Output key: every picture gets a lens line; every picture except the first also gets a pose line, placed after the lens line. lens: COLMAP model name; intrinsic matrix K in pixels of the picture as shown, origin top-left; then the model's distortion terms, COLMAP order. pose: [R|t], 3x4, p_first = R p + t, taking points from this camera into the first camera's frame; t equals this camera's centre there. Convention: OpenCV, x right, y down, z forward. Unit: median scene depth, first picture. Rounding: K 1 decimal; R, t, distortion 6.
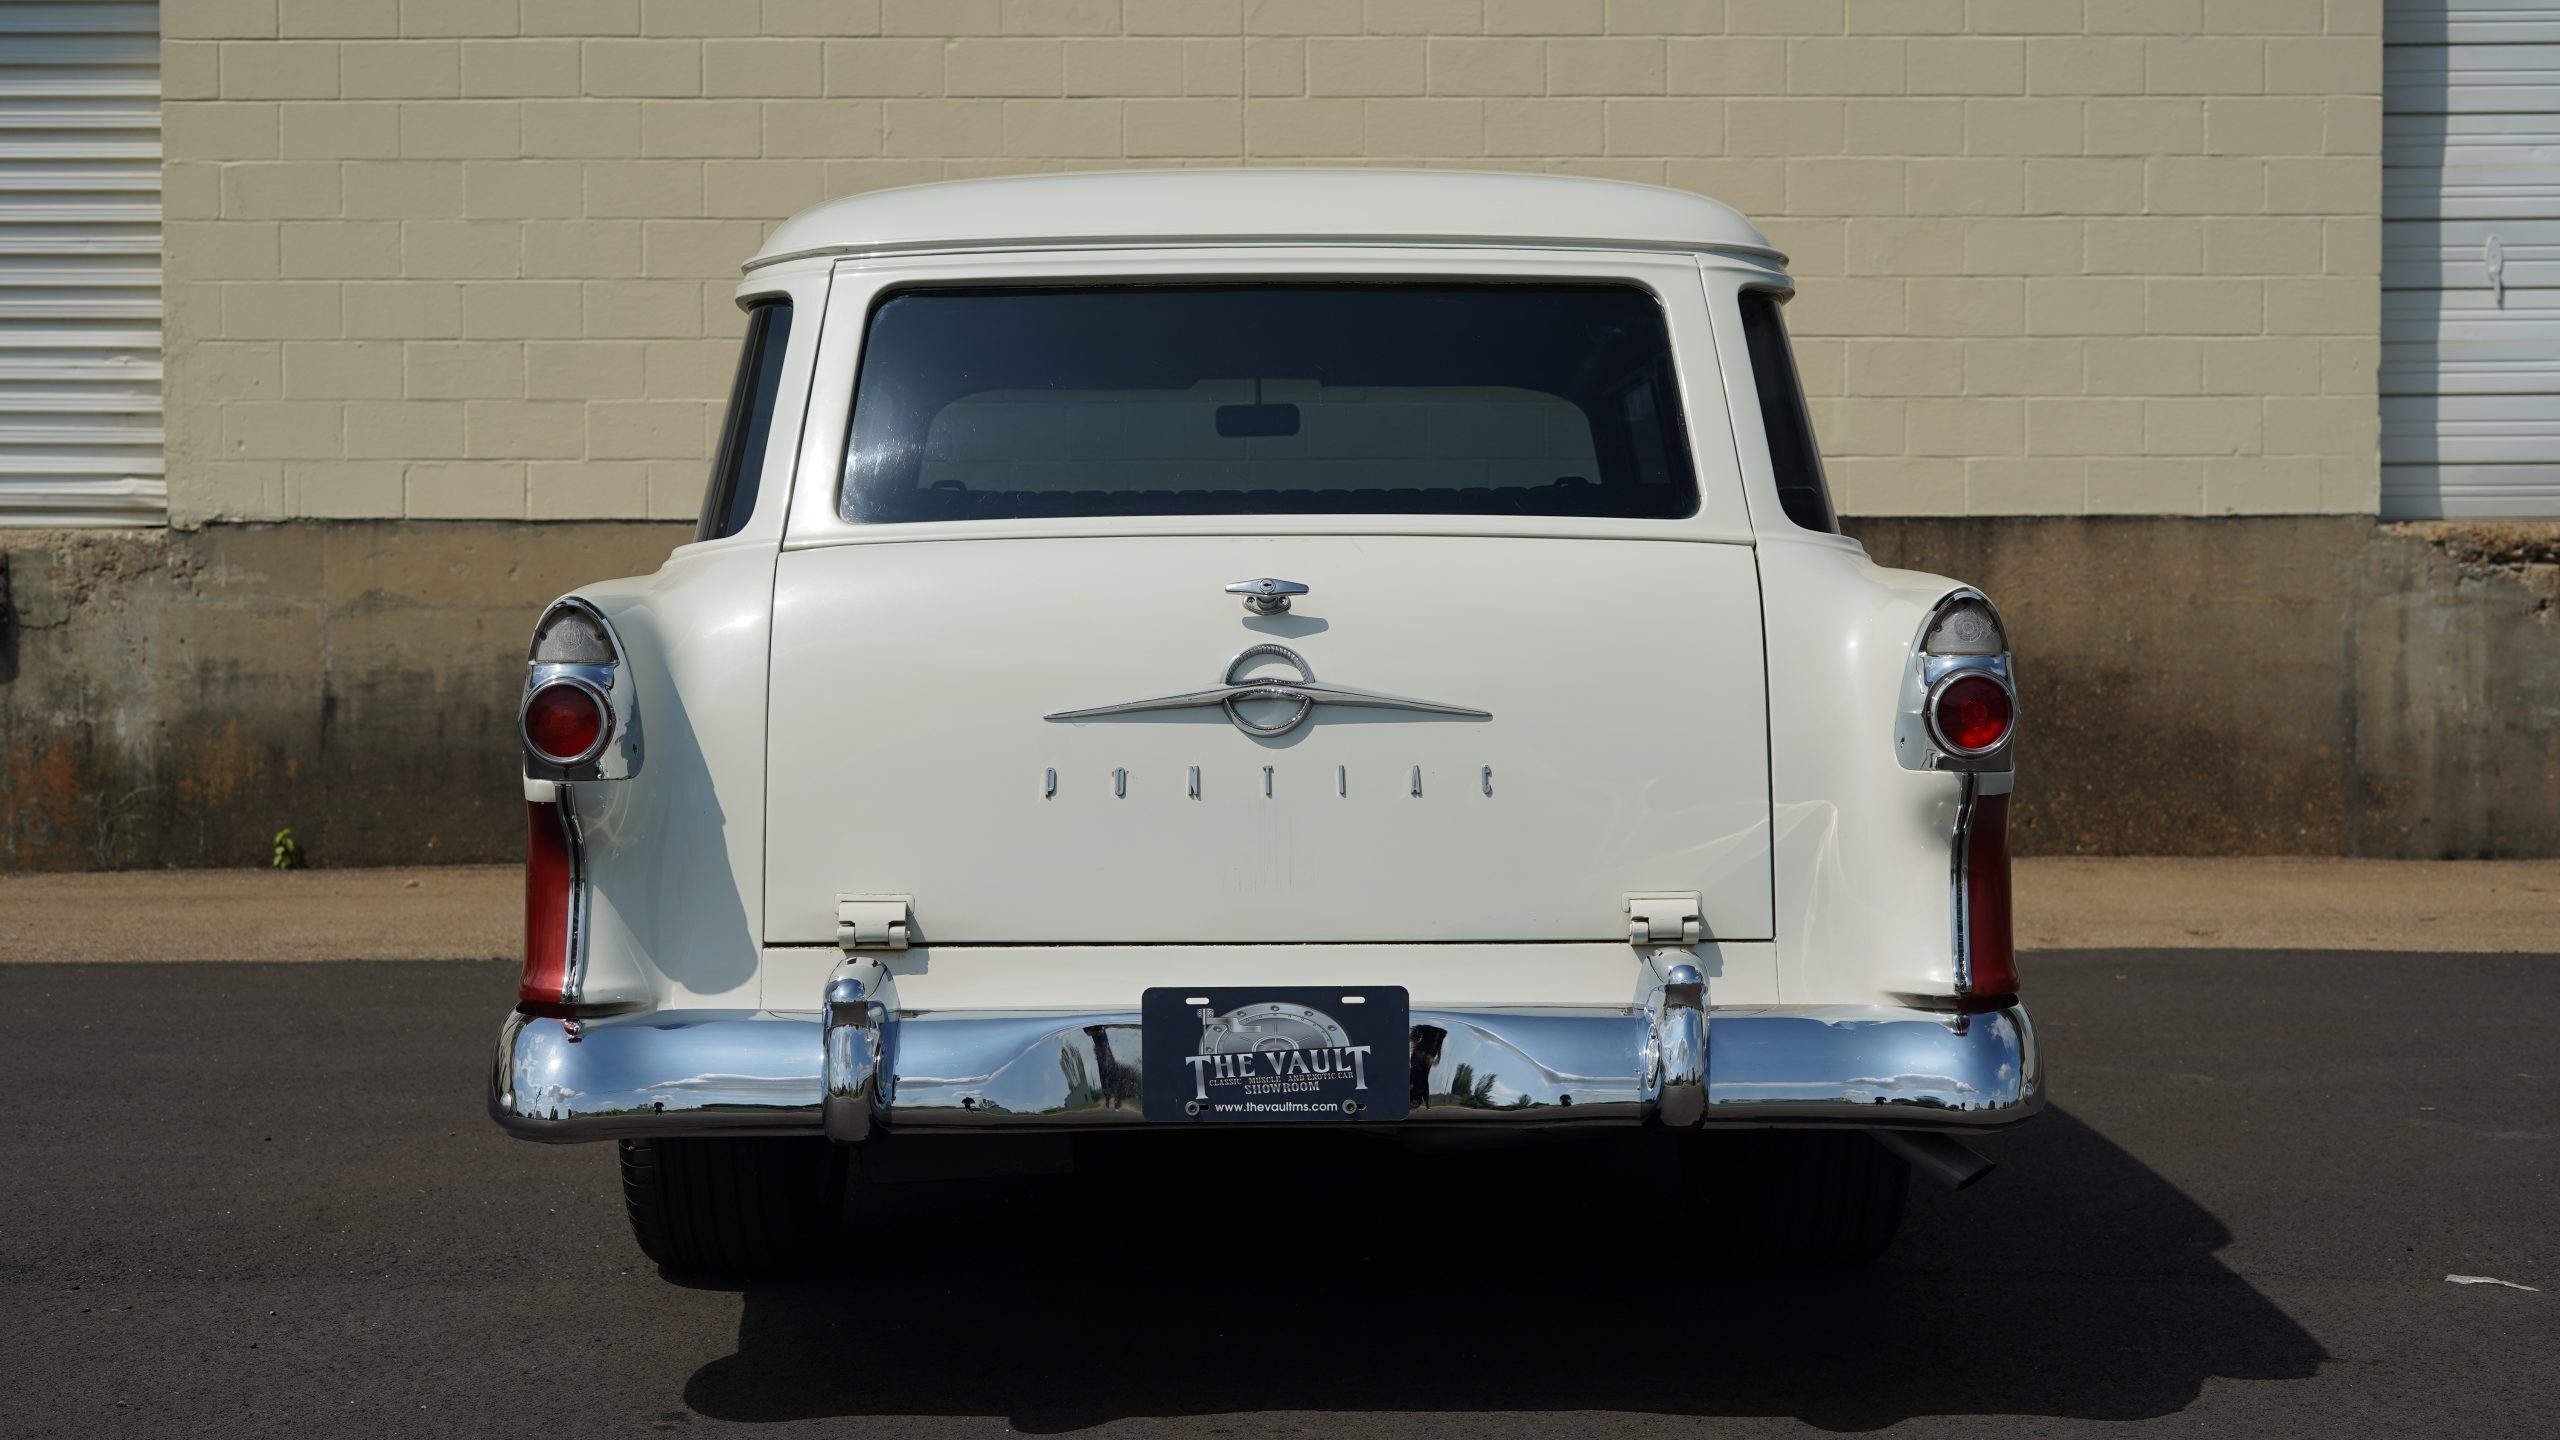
lens RADIAL K [[3725.5, 0, 1263.5], [0, 3725.5, 727.9], [0, 0, 1]] dist [-0.016831, 0.000000]
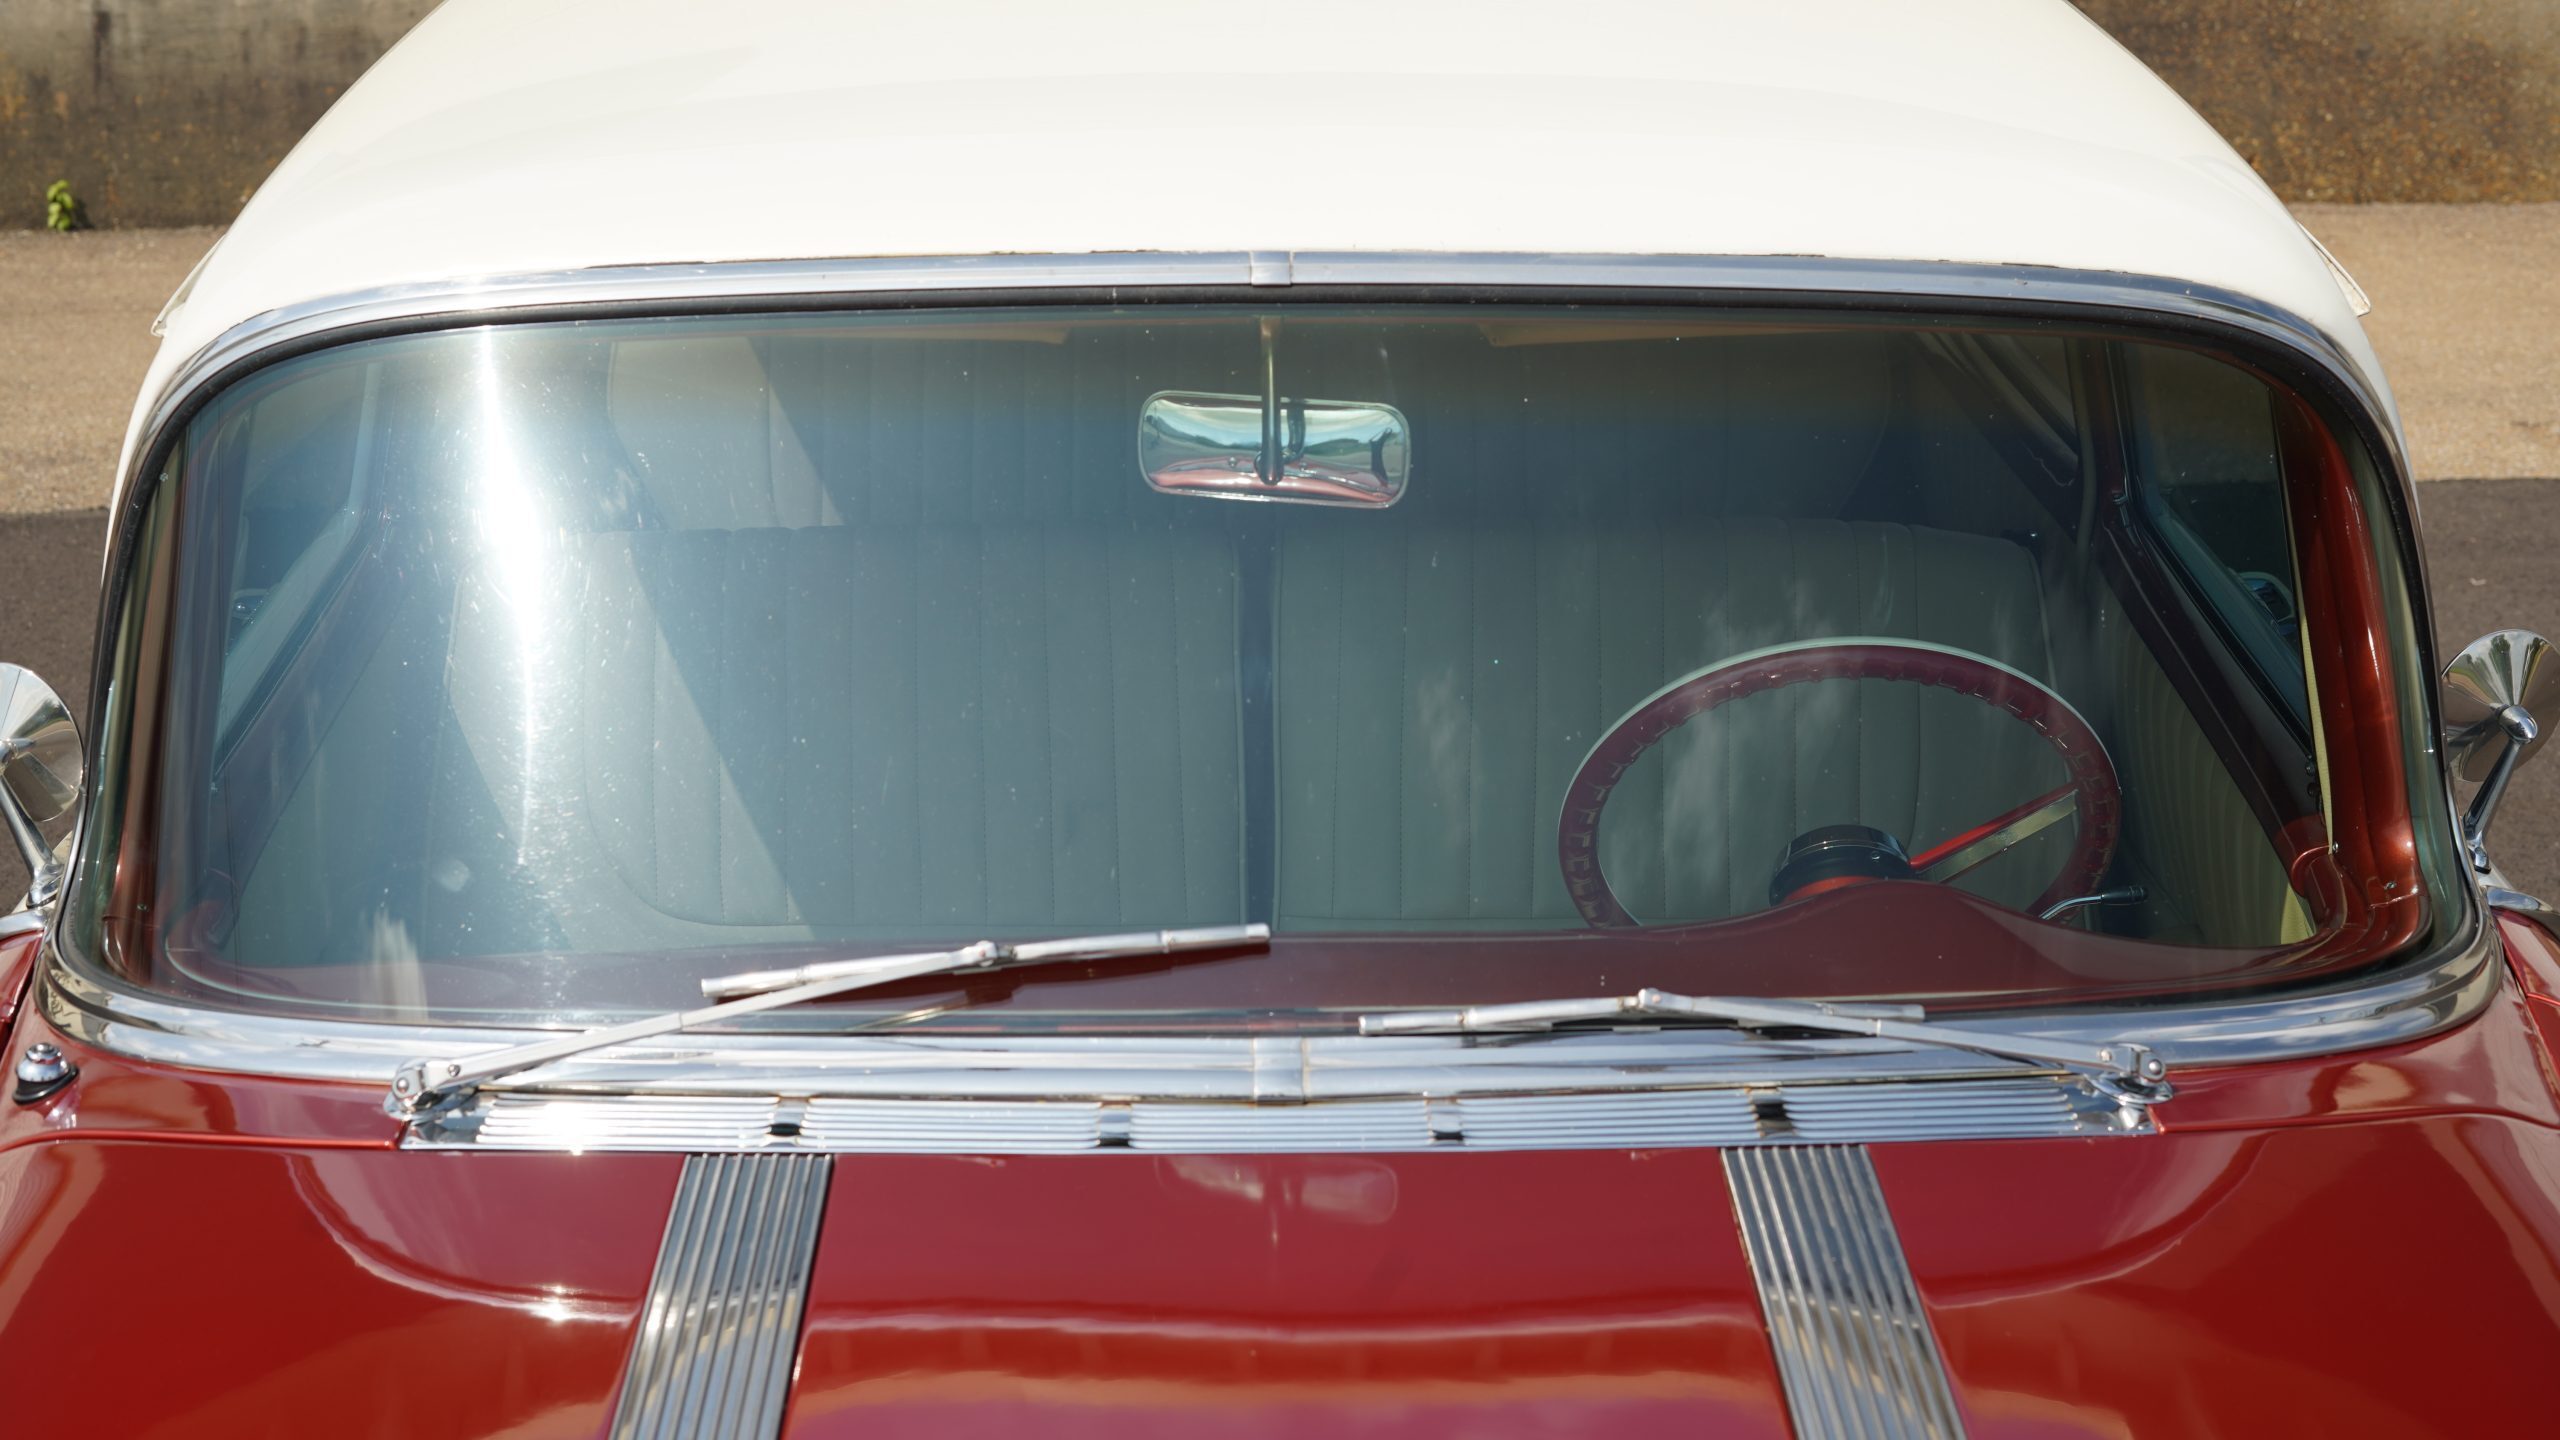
lens RADIAL K [[3725.5, 0, 1264.8], [0, 3725.5, 700.3], [0, 0, 1]] dist [-0.016831, 0.000000]
pose [[0.999984, -0.003853, 0.004134, -0.009240], [0.002624, 0.964503, 0.264057, -0.074758], [-0.005004, -0.264042, 0.964498, 0.203822]]
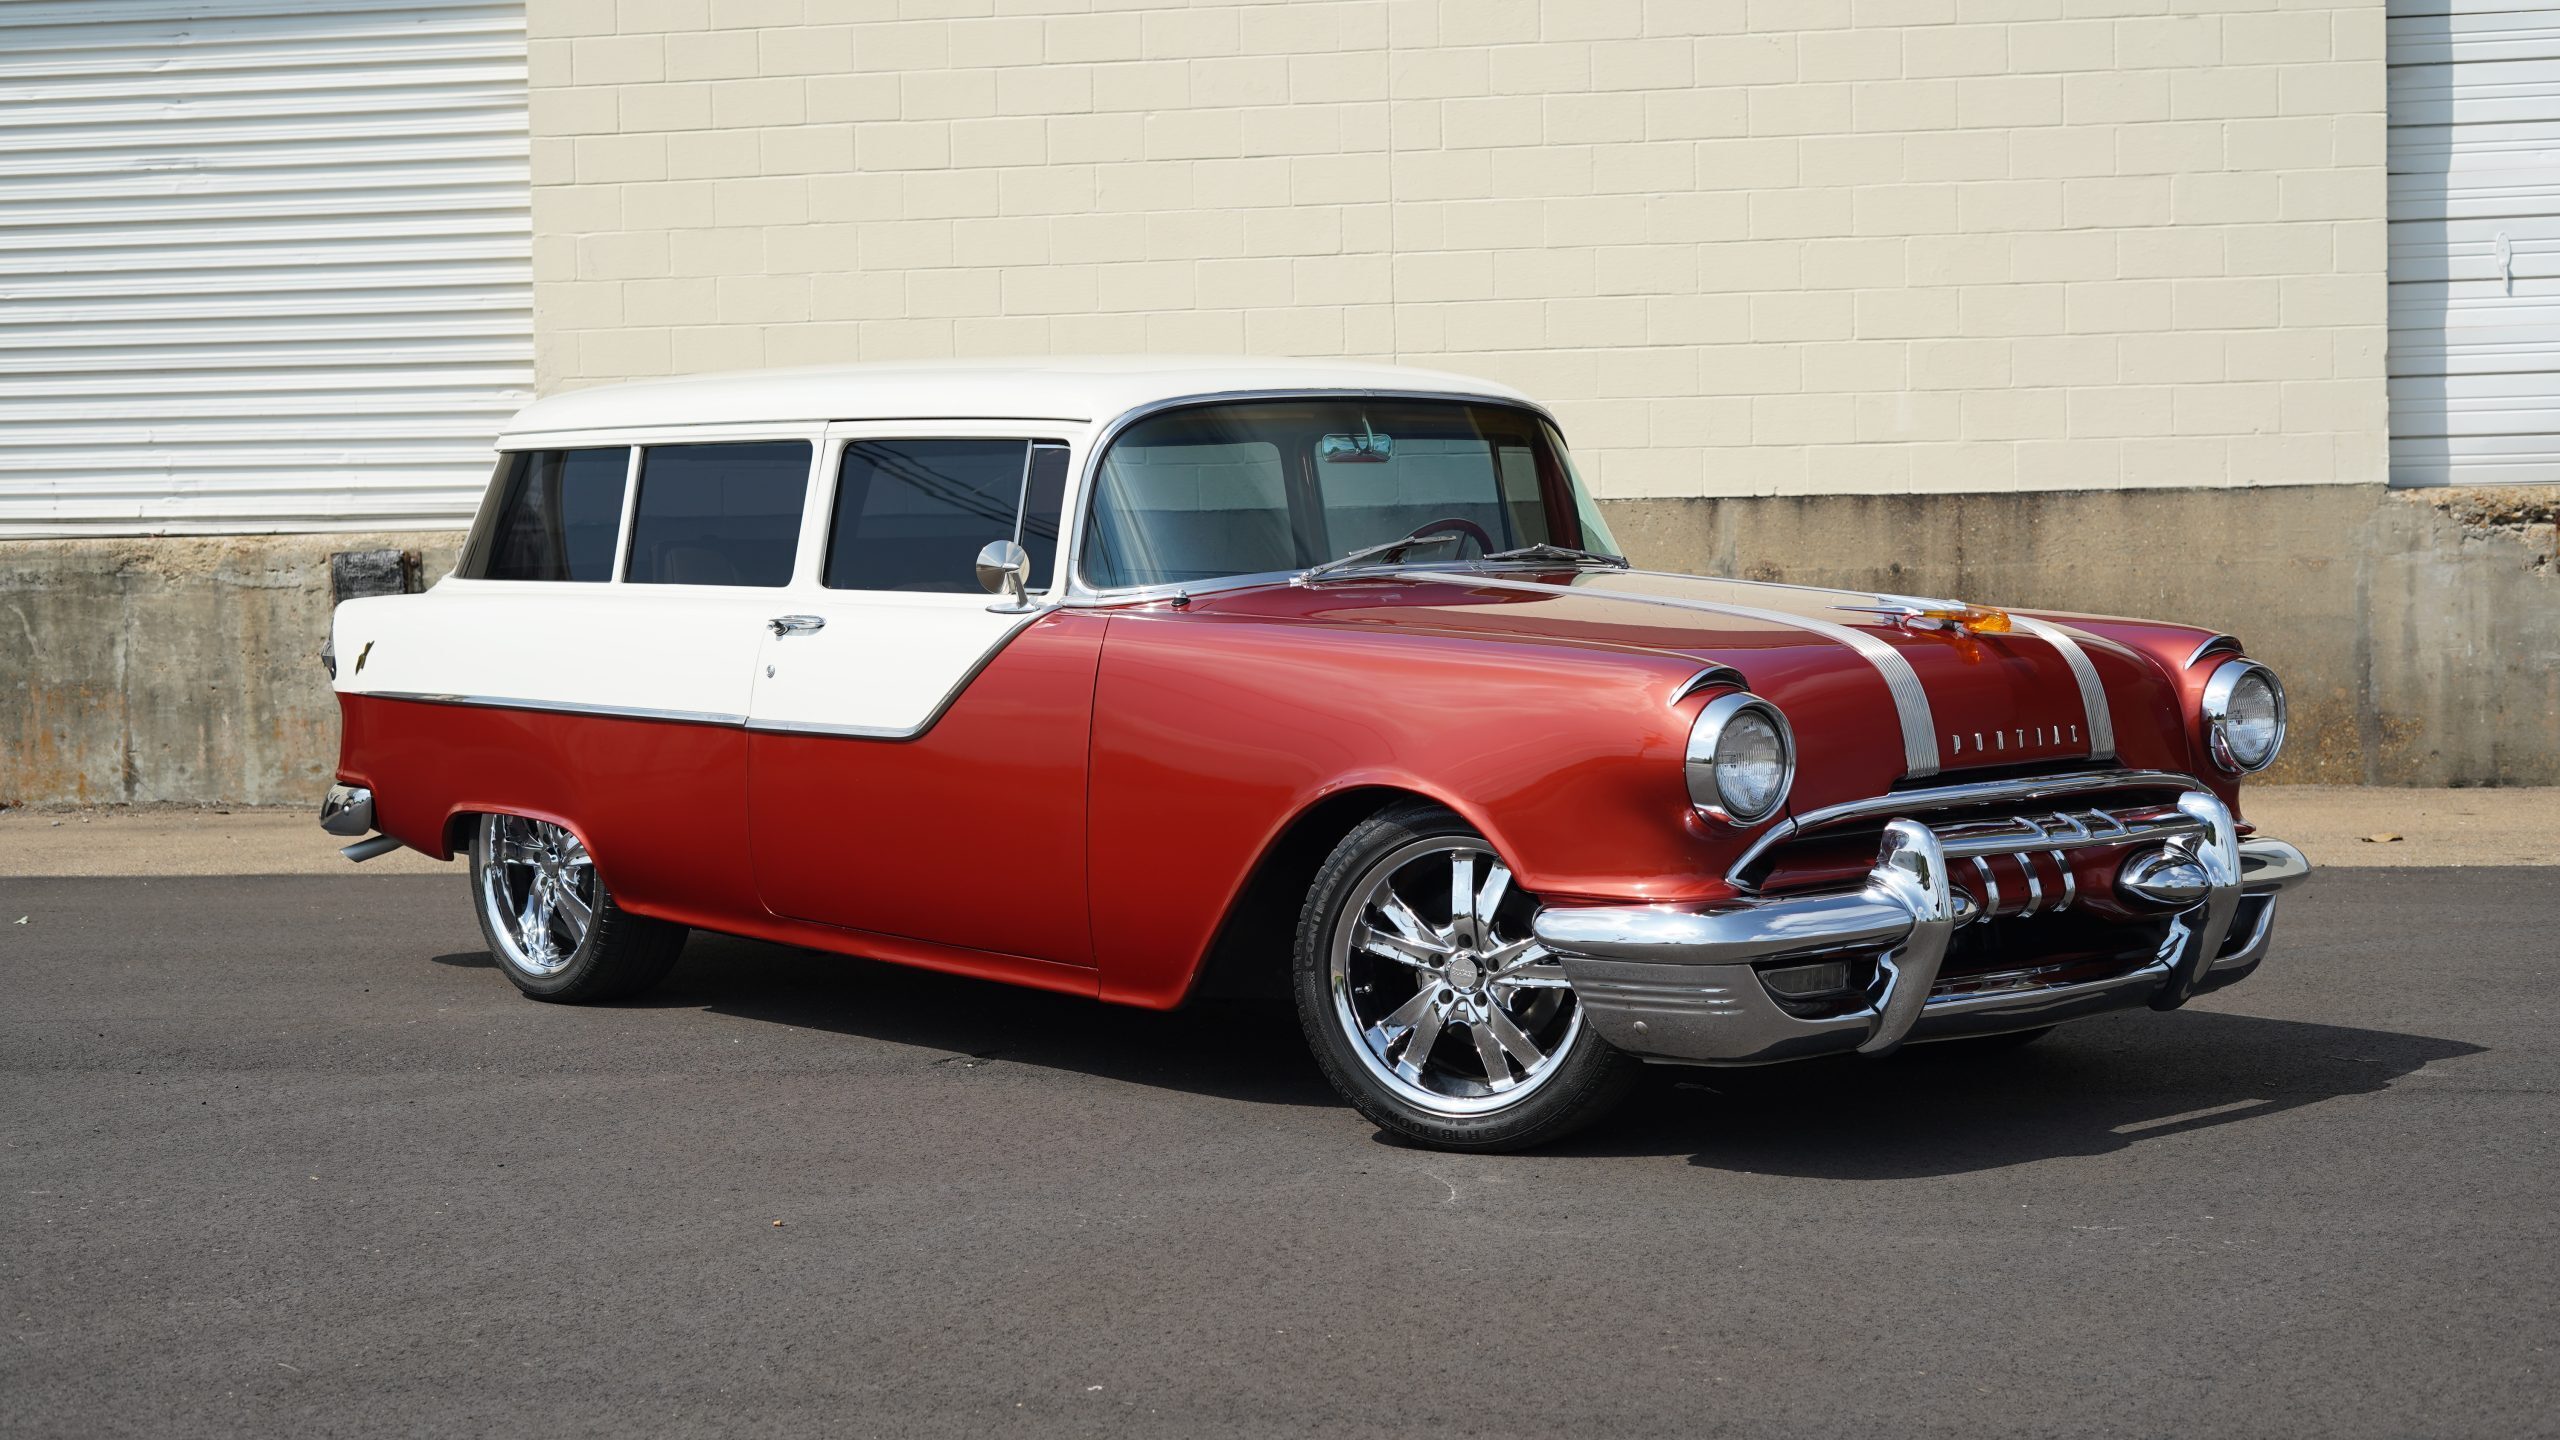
lens RADIAL K [[3725.5, 0, 1261.1], [0, 3725.5, 736.4], [0, 0, 1]] dist [-0.016831, 0.000000]
pose [[0.981512, -0.006861, -0.191276, 0.180098], [0.009598, 0.999864, 0.013383, 0.001362], [0.191158, -0.014972, 0.981445, -0.179796]]
